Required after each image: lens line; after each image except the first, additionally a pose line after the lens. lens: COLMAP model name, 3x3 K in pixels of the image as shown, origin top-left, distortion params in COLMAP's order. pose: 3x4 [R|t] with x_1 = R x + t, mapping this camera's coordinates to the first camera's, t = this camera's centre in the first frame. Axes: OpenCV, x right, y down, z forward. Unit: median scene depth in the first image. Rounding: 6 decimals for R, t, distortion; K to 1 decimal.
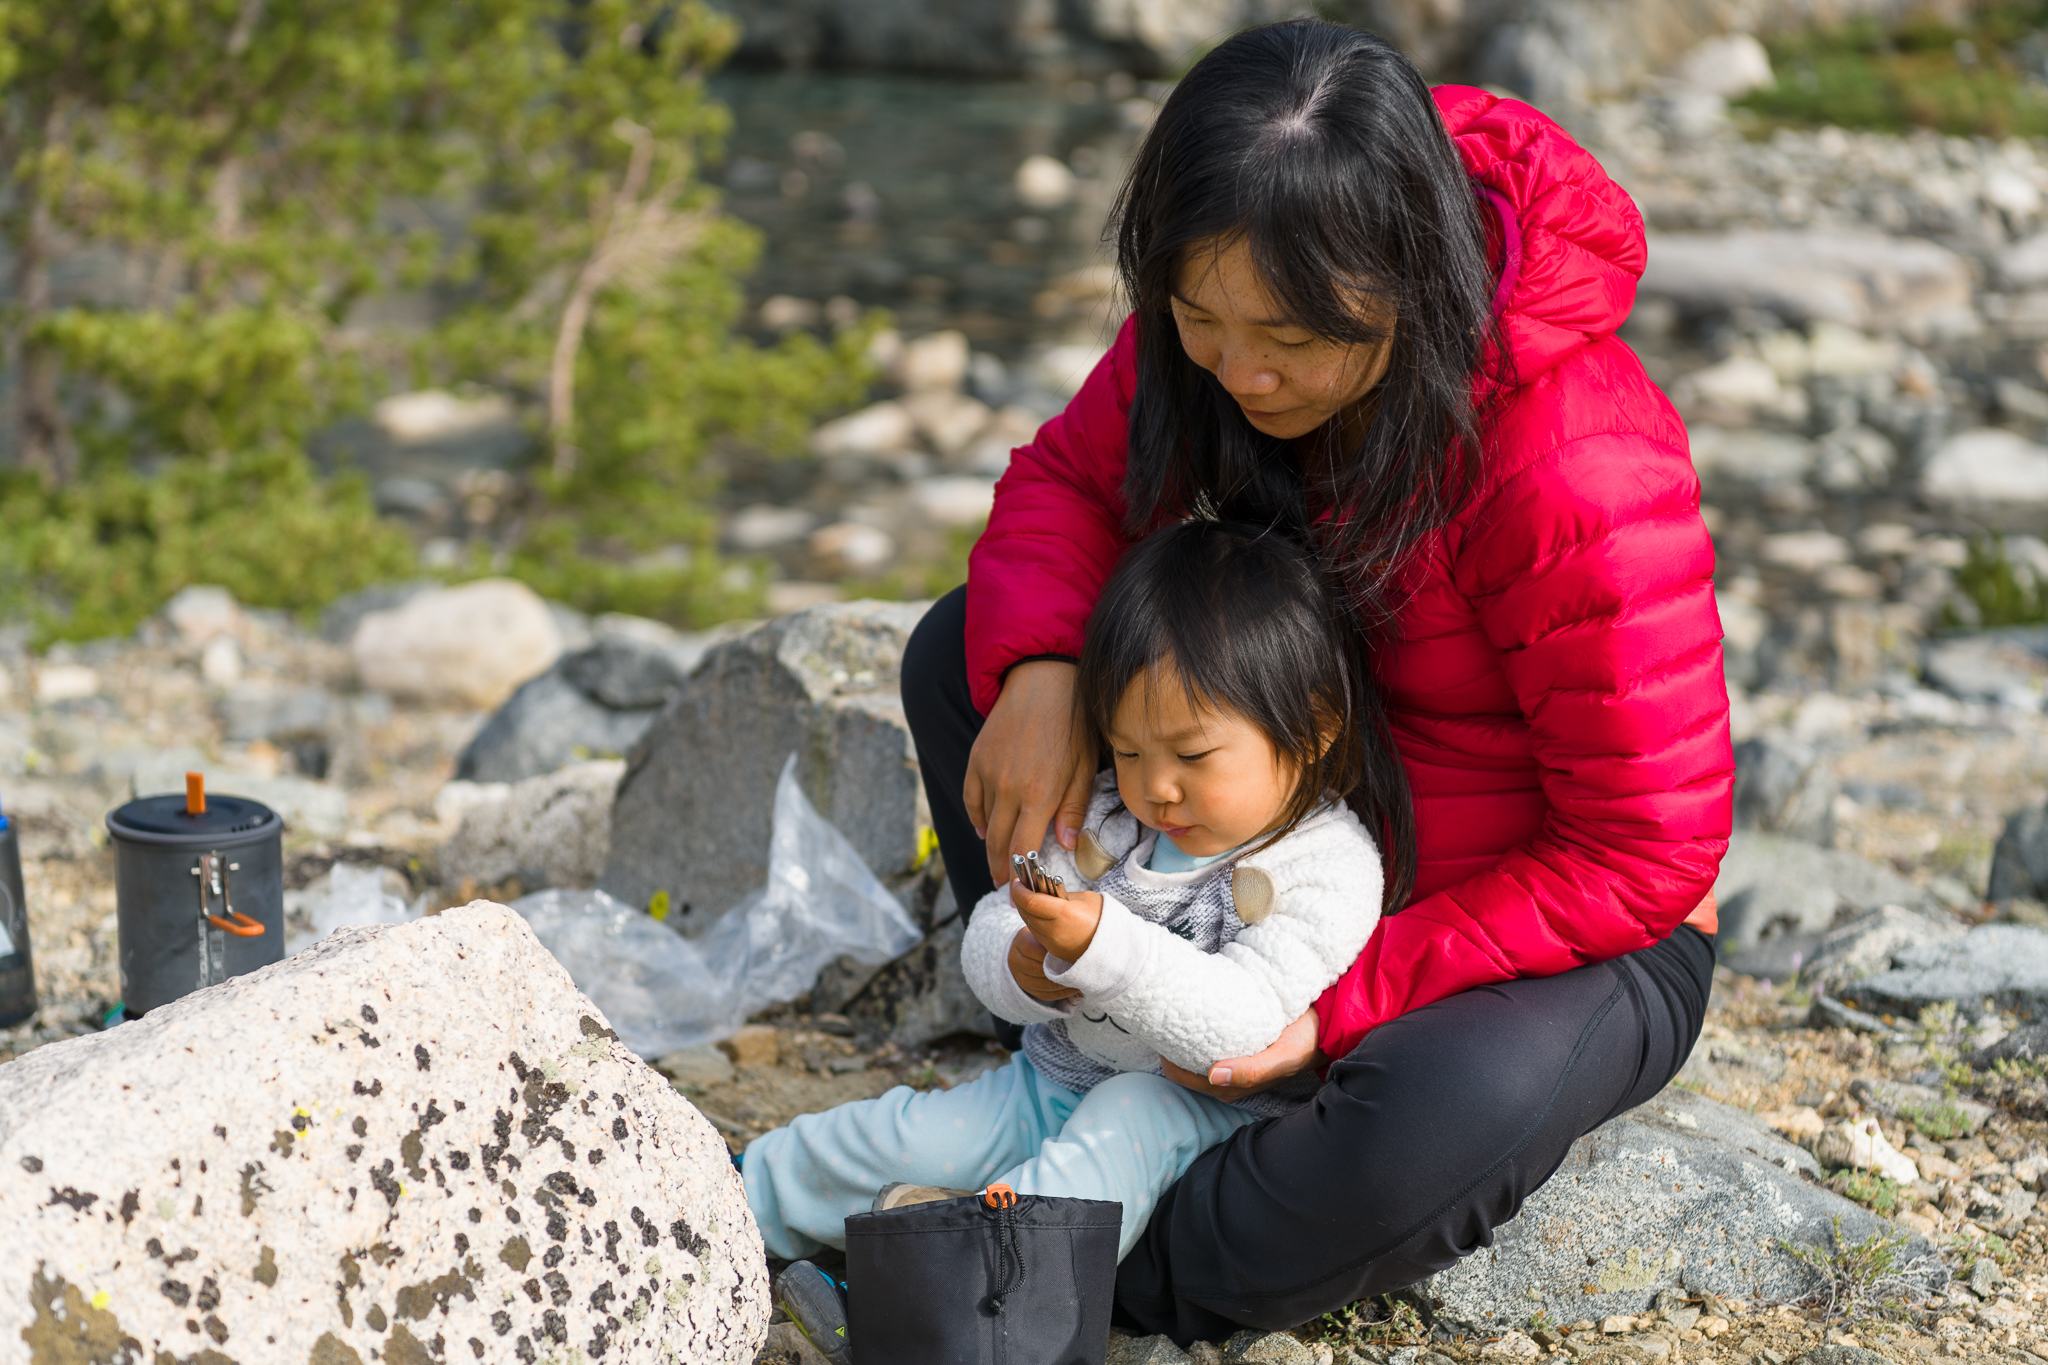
lens RADIAL K [[4139.6, 0, 1024.3], [0, 4139.6, 679.3], [0, 0, 1]] dist [-0.010197, 0.000000]
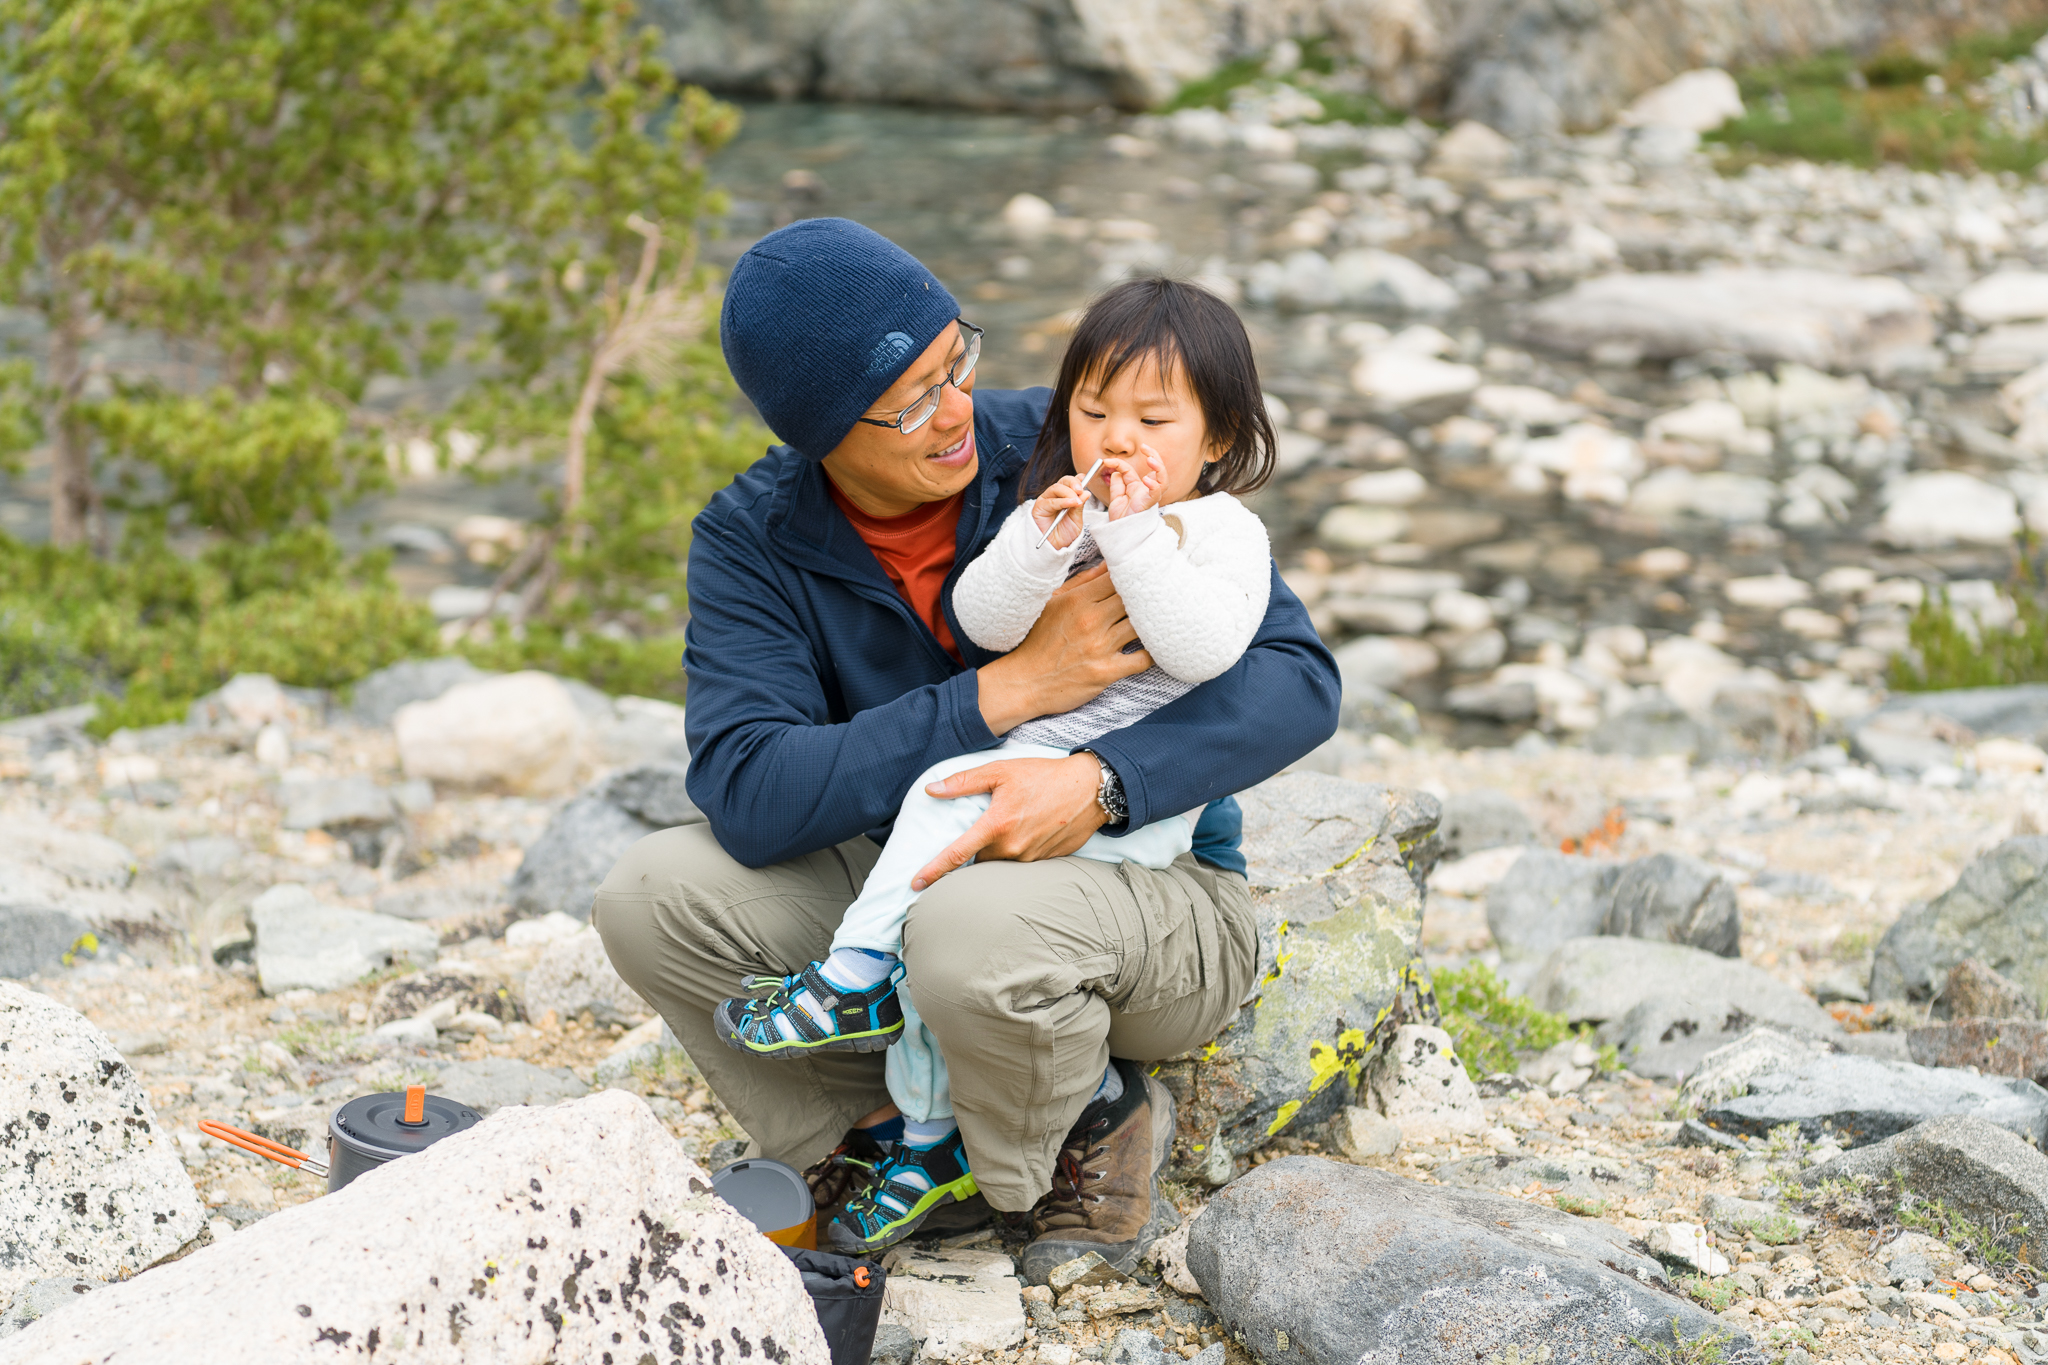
lens RADIAL K [[4139.6, 0, 1023.7], [0, 4139.6, 686.0], [0, 0, 1]] dist [-0.010197, 0.000000]
pose [[0.999992, -0.000860, 0.003930, -0.003074], [0.000859, 1.000000, 0.000120, -0.030842], [-0.003930, -0.000117, 0.999992, -0.126127]]
